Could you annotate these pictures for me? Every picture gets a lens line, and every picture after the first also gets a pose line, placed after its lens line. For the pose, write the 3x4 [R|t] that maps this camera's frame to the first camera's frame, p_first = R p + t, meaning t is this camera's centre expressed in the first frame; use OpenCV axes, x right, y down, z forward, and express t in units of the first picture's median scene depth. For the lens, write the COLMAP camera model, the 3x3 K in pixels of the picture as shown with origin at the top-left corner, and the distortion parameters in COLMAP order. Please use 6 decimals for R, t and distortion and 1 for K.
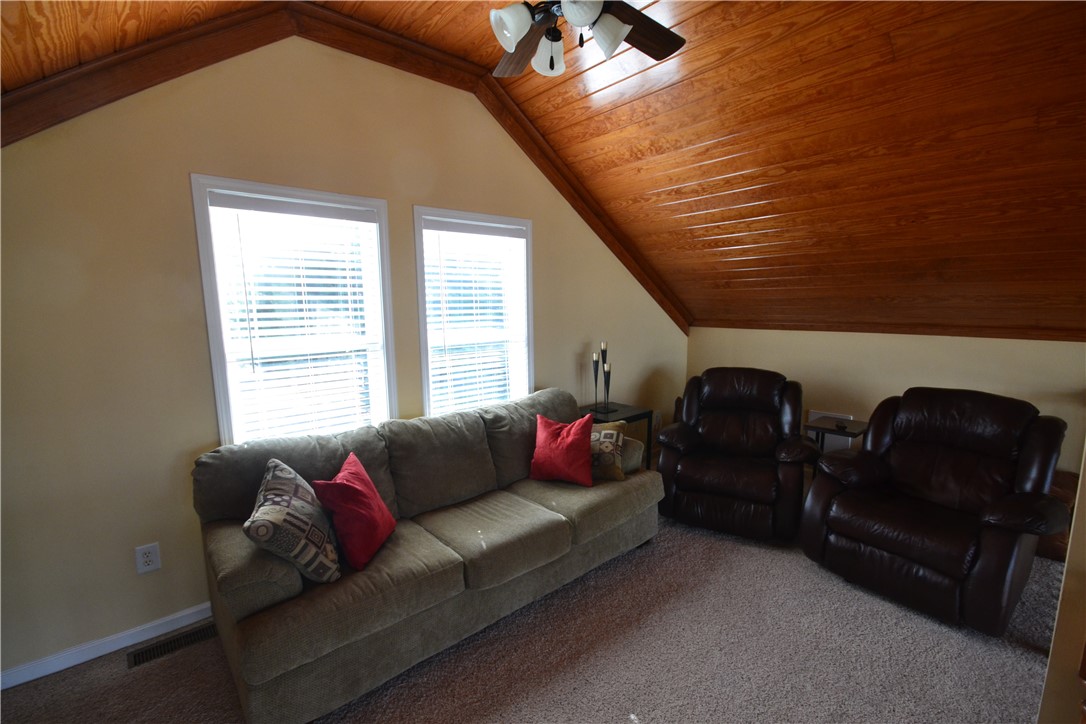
lens RADIAL K [[492.9, 0, 538.3], [0, 492.9, 368.6], [0, 0, 1]] dist [0.010080, -0.004050]
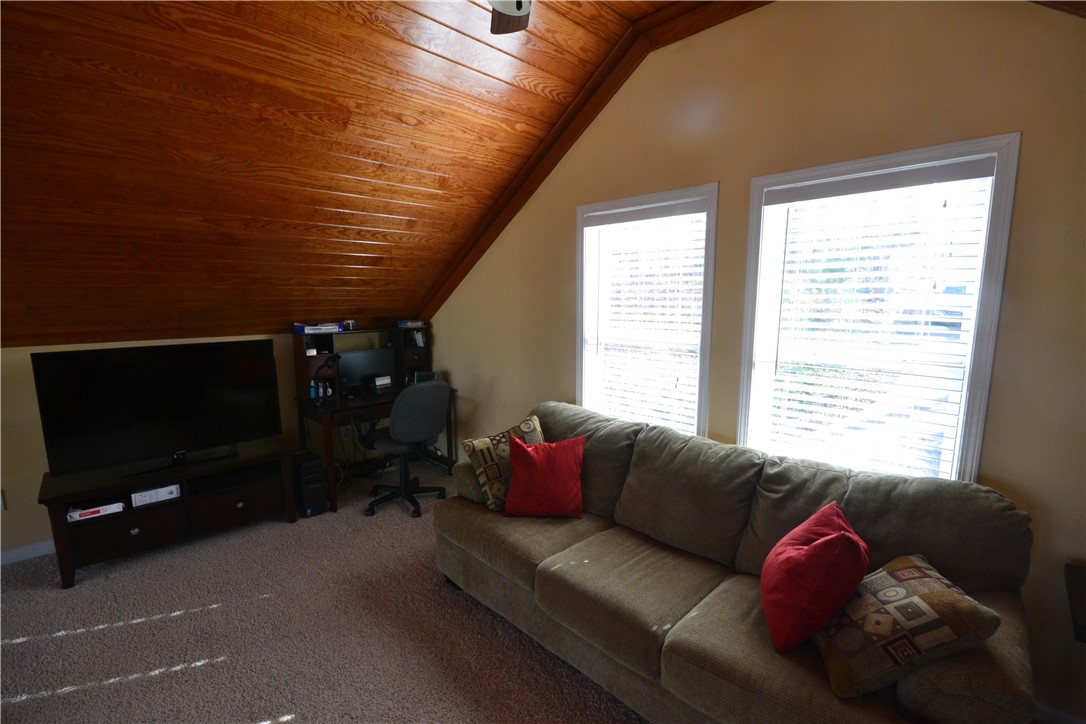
lens RADIAL K [[492.9, 0, 538.0], [0, 492.9, 363.7], [0, 0, 1]] dist [0.010080, -0.004050]
pose [[0.057484, 0.148714, -0.987208, 0.699003], [-0.130919, 0.981427, 0.140220, -0.132395], [0.989725, 0.121184, 0.075886, 0.800035]]
